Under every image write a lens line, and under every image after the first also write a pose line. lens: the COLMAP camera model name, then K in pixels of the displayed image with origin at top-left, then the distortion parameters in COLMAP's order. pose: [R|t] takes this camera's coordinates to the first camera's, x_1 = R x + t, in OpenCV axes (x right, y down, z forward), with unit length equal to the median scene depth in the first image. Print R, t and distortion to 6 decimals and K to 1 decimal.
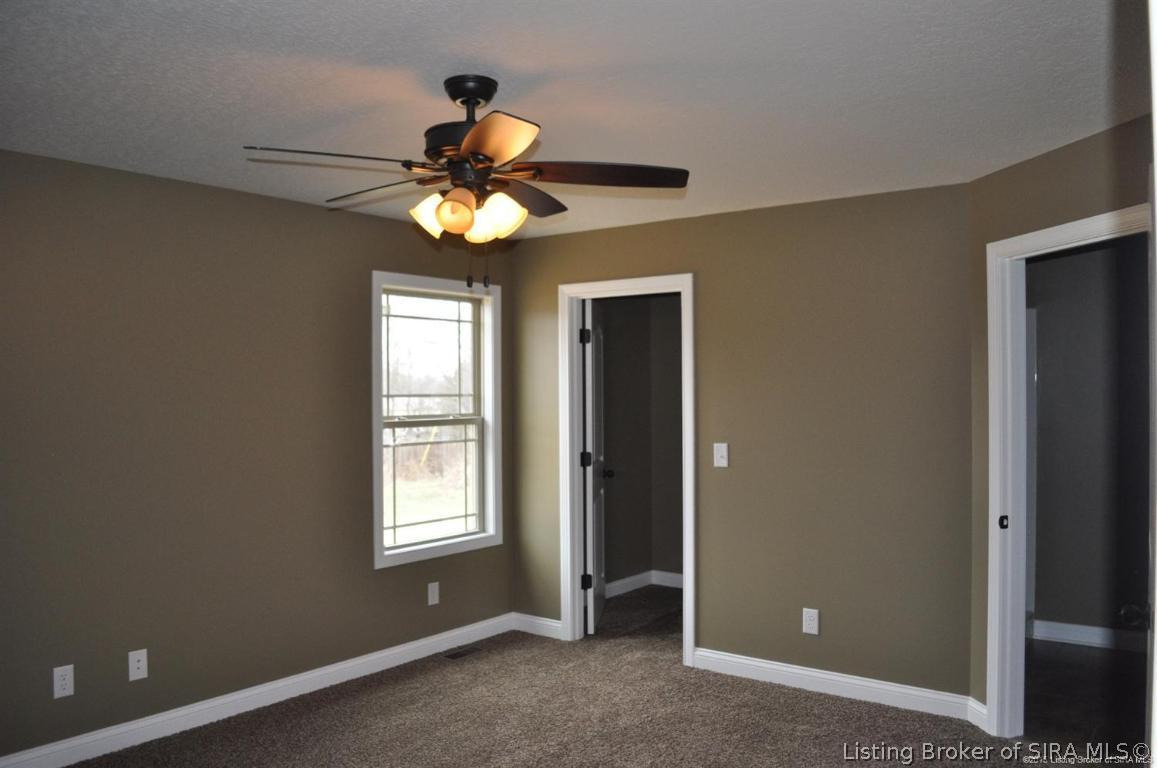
lens RADIAL K [[920.2, 0, 578.5], [0, 920.2, 384.0], [0, 0, 1]] dist [-0.067870, -0.005282]
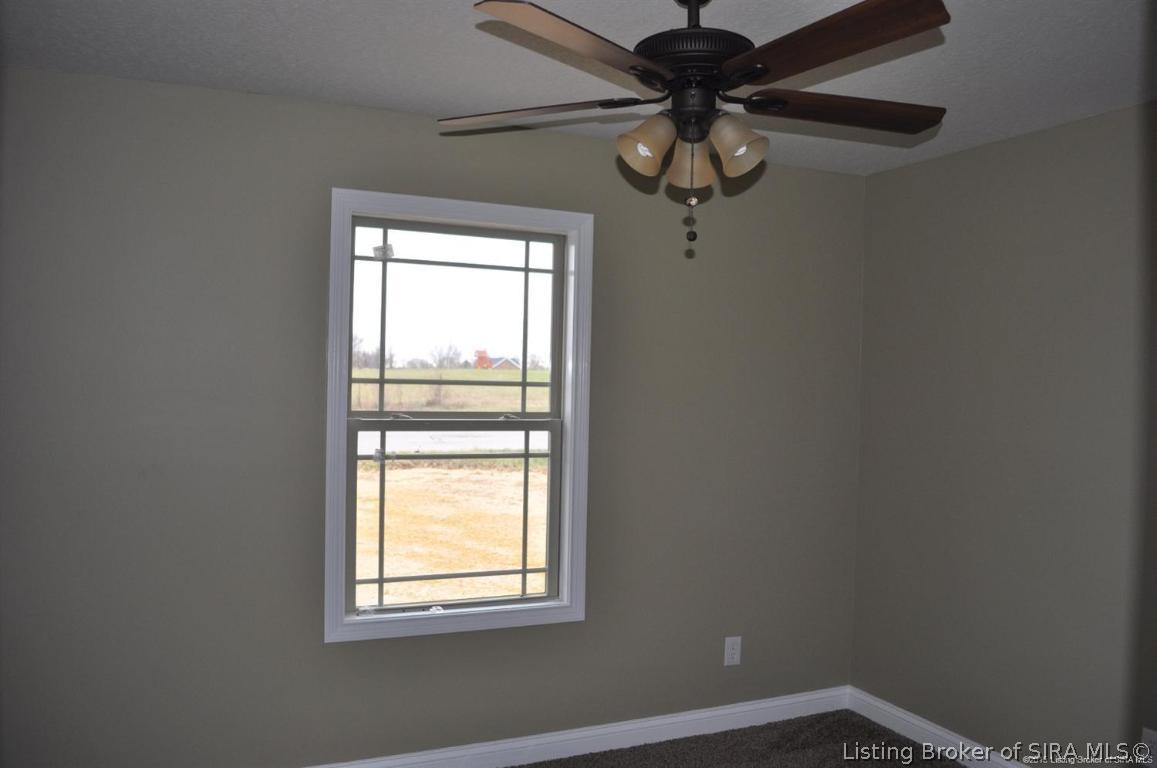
lens RADIAL K [[920.2, 0, 578.5], [0, 920.2, 384.0], [0, 0, 1]] dist [-0.067870, -0.005282]
pose [[0.870622, 0.002562, -0.491947, 0.223698], [-0.012297, 0.999787, -0.016555, 0.022780], [0.491800, 0.020462, 0.870468, 0.453861]]
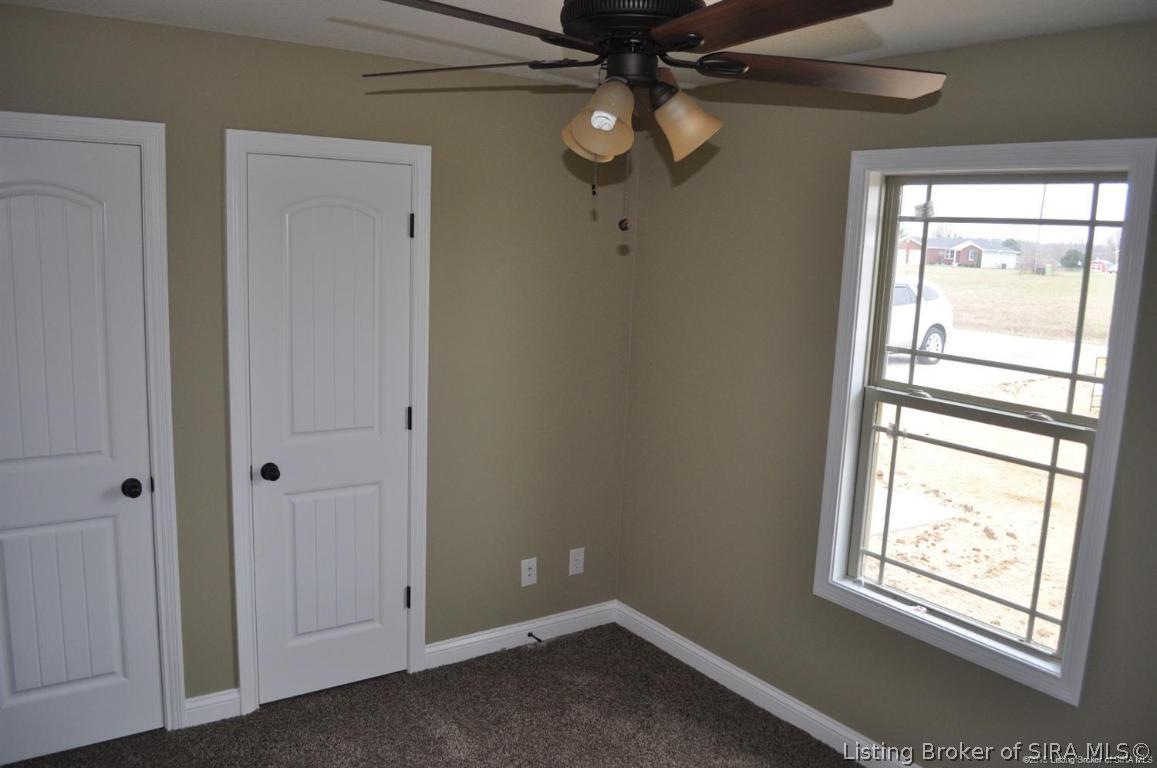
lens RADIAL K [[955.4, 0, 578.5], [0, 955.4, 384.0], [0, 0, 1]] dist [0.001384, -0.000817]
pose [[-0.302998, 0.127033, -0.944486, 0.430780], [-0.056693, 0.986918, 0.150928, -0.045646], [0.951303, 0.099277, -0.291833, 0.898486]]
